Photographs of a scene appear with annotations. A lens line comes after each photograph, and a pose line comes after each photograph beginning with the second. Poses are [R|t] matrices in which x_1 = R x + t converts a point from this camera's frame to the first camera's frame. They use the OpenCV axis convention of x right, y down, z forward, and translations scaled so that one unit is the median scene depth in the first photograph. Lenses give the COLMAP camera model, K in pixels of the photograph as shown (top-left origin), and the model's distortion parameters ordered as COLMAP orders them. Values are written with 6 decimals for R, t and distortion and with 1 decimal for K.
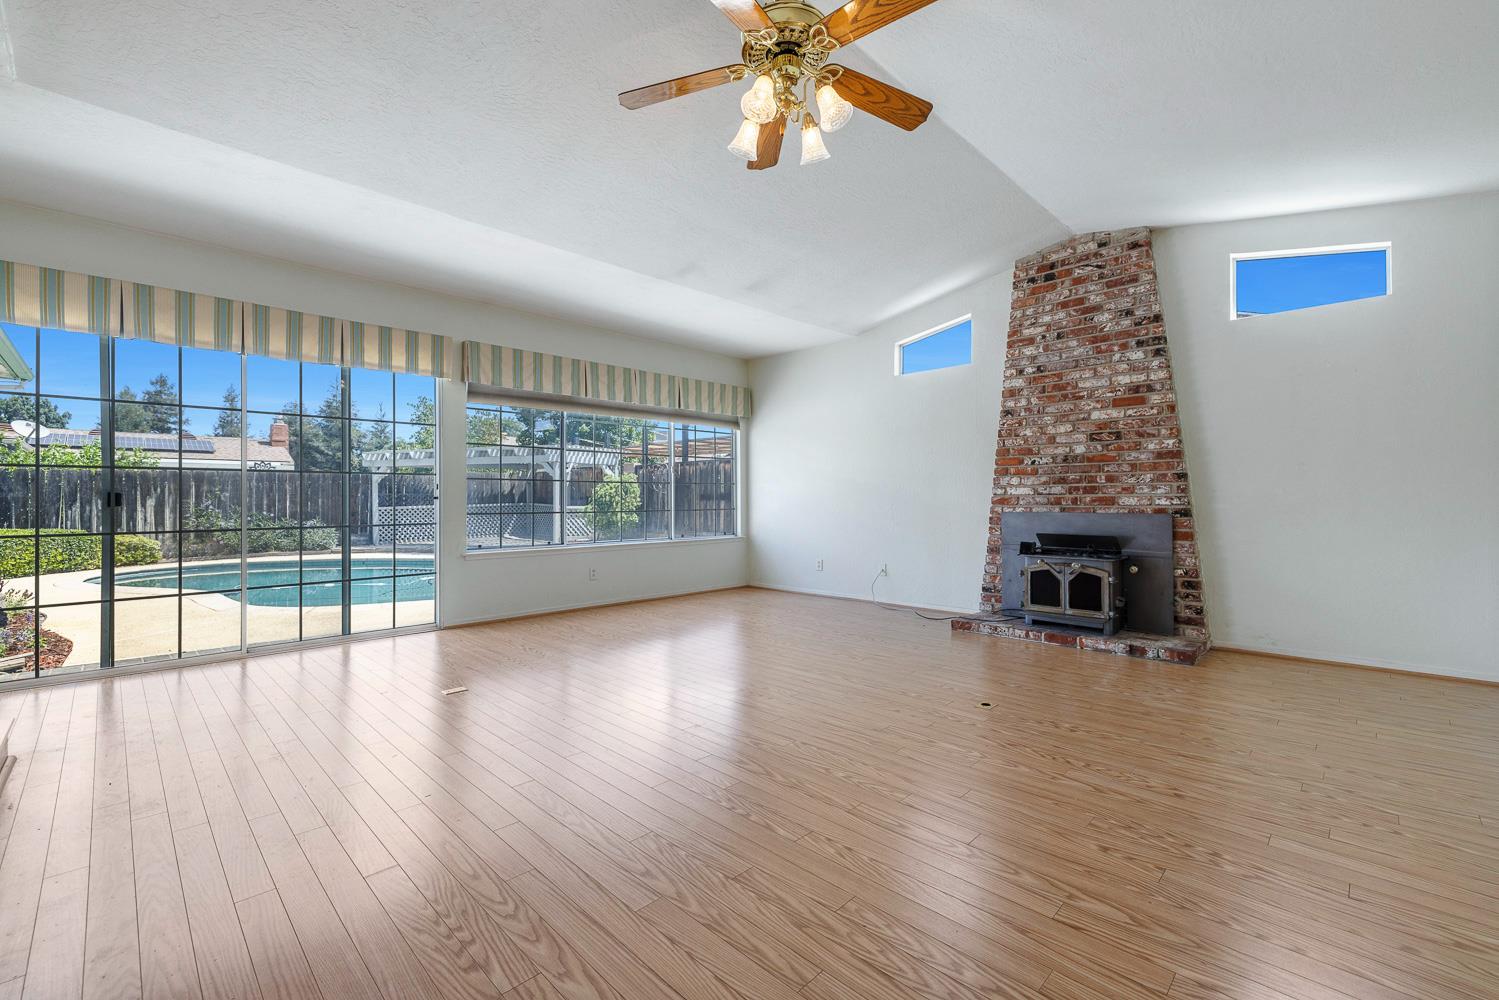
lens RADIAL K [[629.7, 0, 753.1], [0, 629.7, 493.8], [0, 0, 1]] dist [0.002147, 0.000774]
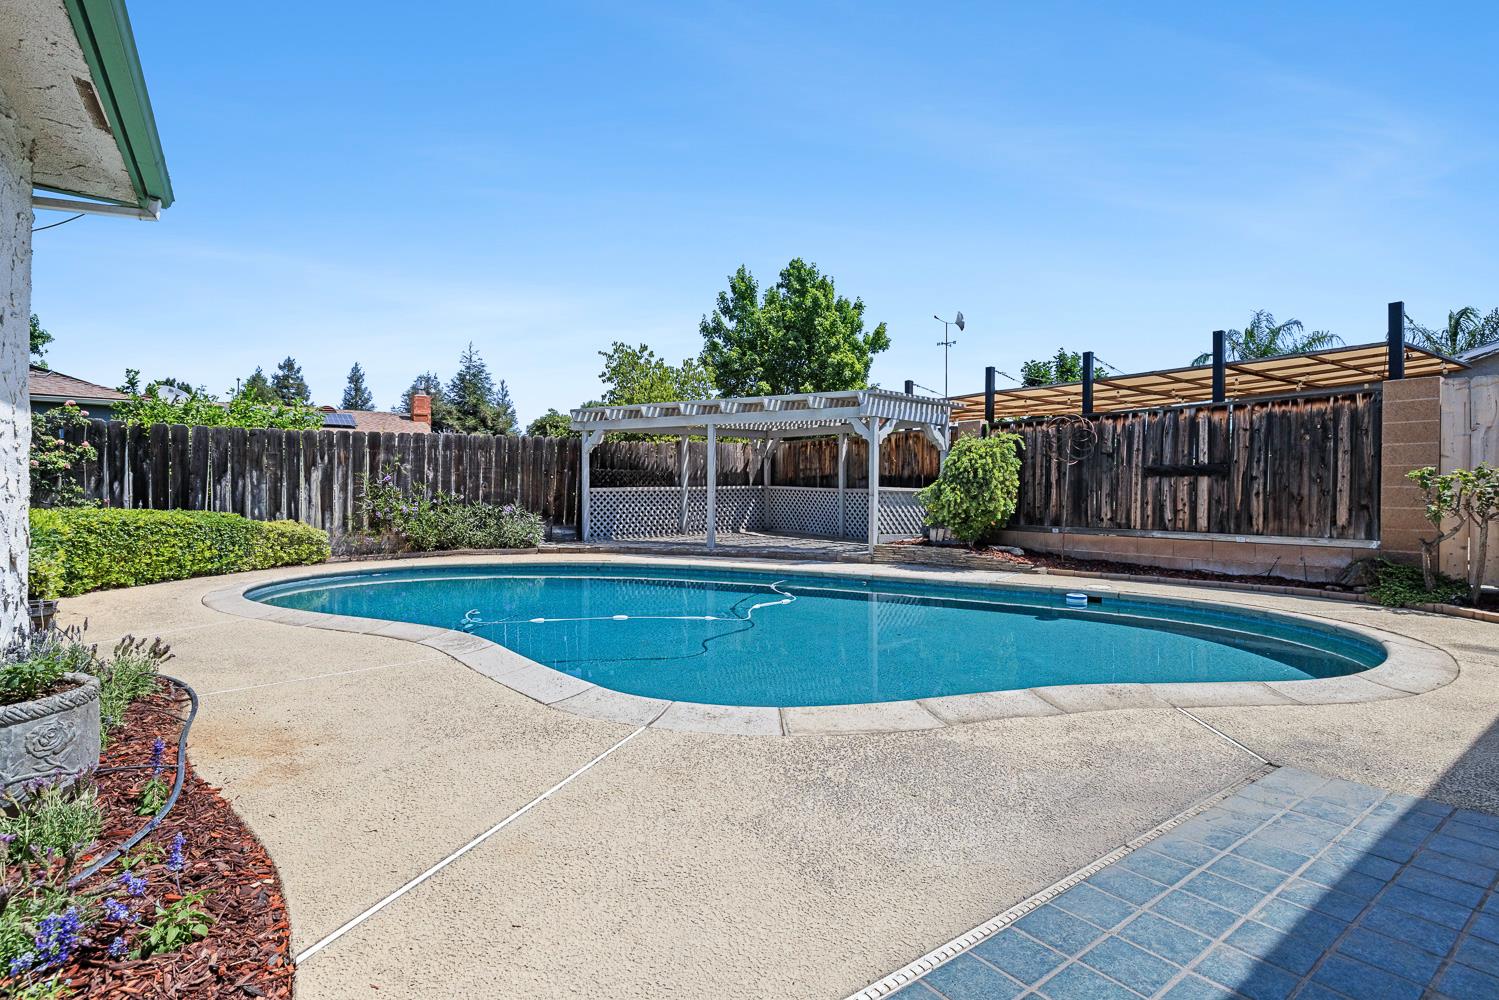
lens RADIAL K [[696.1, 0, 749.5], [0, 696.1, 500.0], [0, 0, 1]] dist [-0.001679, -0.000166]
pose [[0.986916, 0.009290, -0.160970, -0.955409], [-0.006404, 0.999809, 0.018440, 0.062262], [0.161110, -0.017168, 0.986787, 0.848463]]
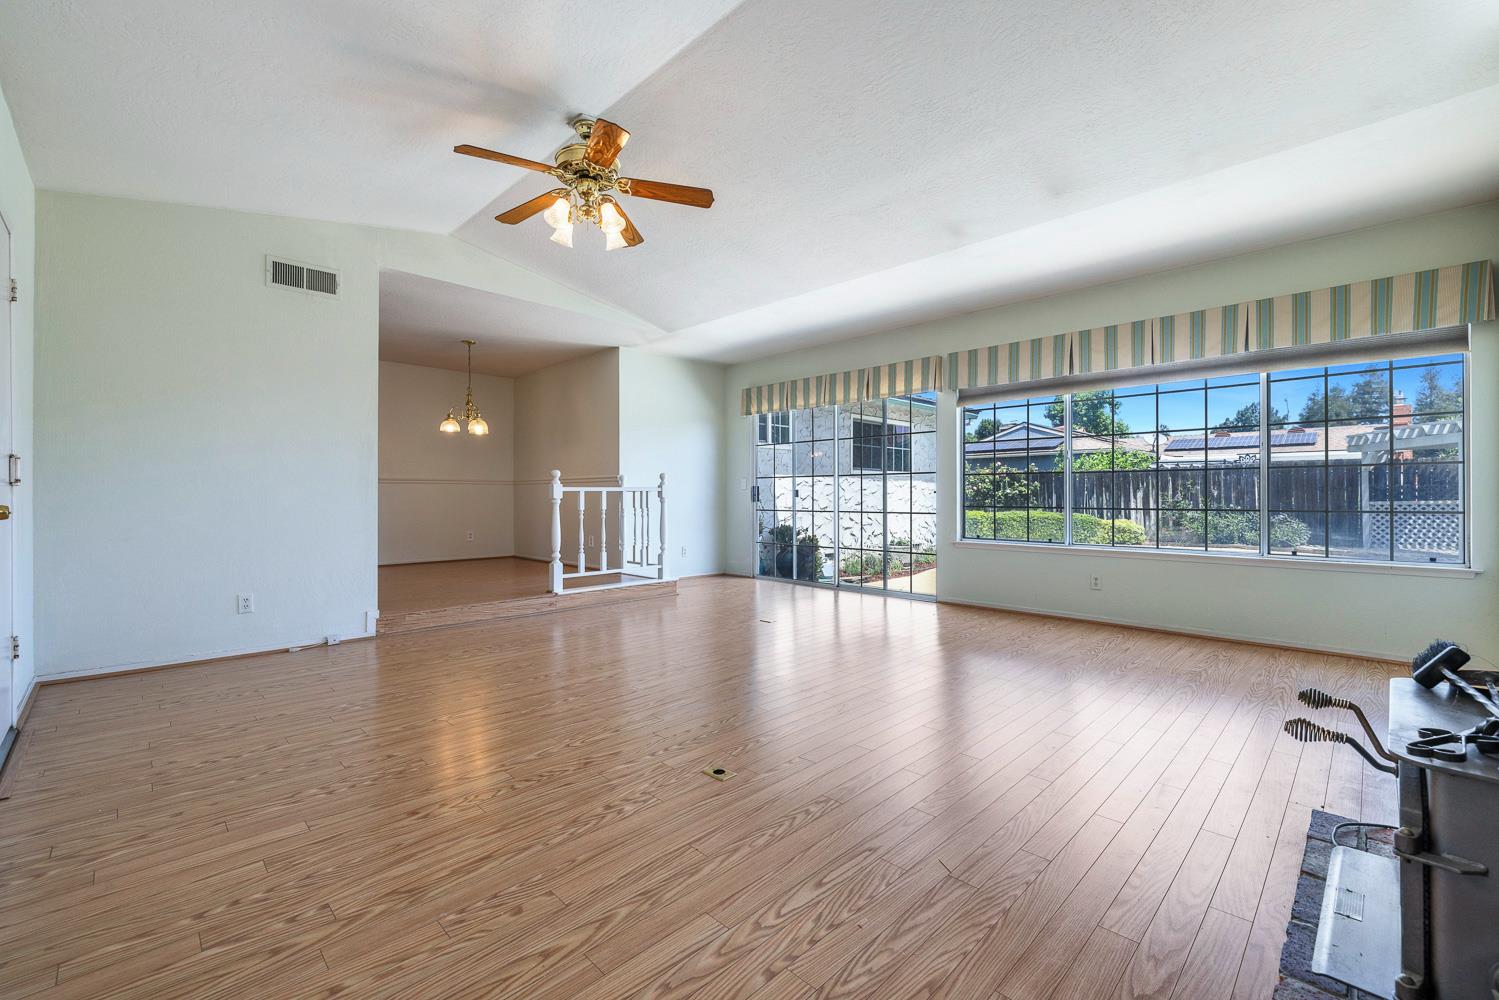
lens RADIAL K [[629.7, 0, 753.1], [0, 629.7, 493.8], [0, 0, 1]] dist [0.002147, 0.000774]
pose [[-0.006036, 0.002844, -0.999978, 0.732322], [0.009695, 0.999949, 0.002785, 0.003512], [0.999935, -0.009678, -0.006063, 0.691280]]
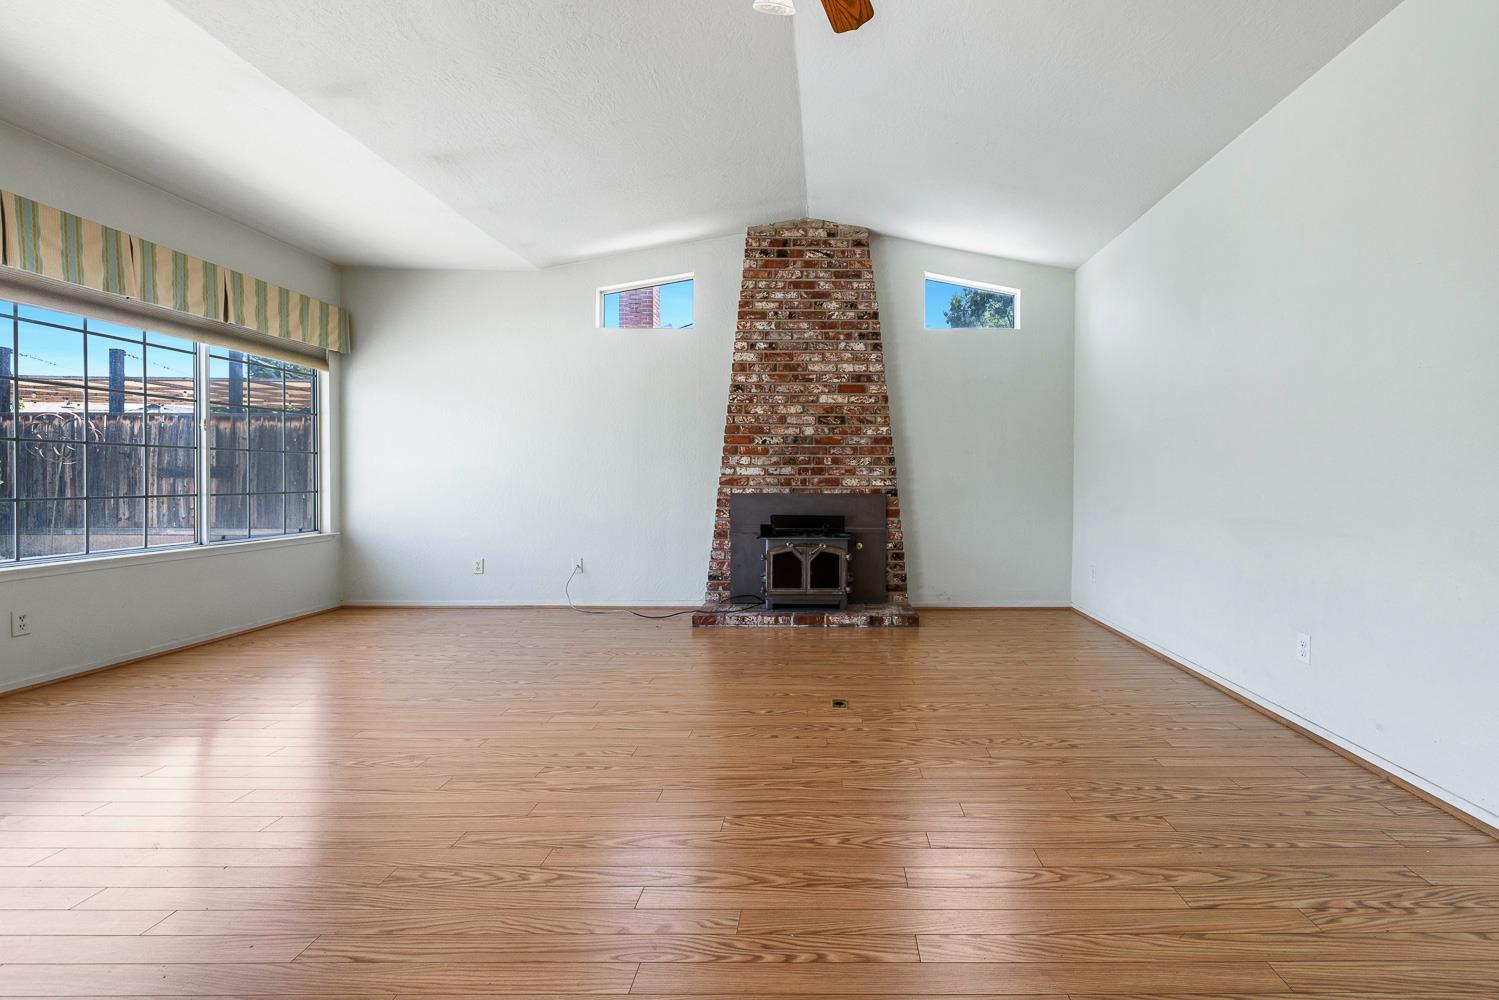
lens RADIAL K [[661.4, 0, 828.5], [0, 661.4, 486.1], [0, 0, 1]] dist [0.000903, 0.000470]
pose [[0.709324, -0.000800, 0.704882, -0.211631], [-0.013169, 0.999810, 0.014387, 0.002390], [-0.704760, -0.019487, 0.709178, 0.219852]]
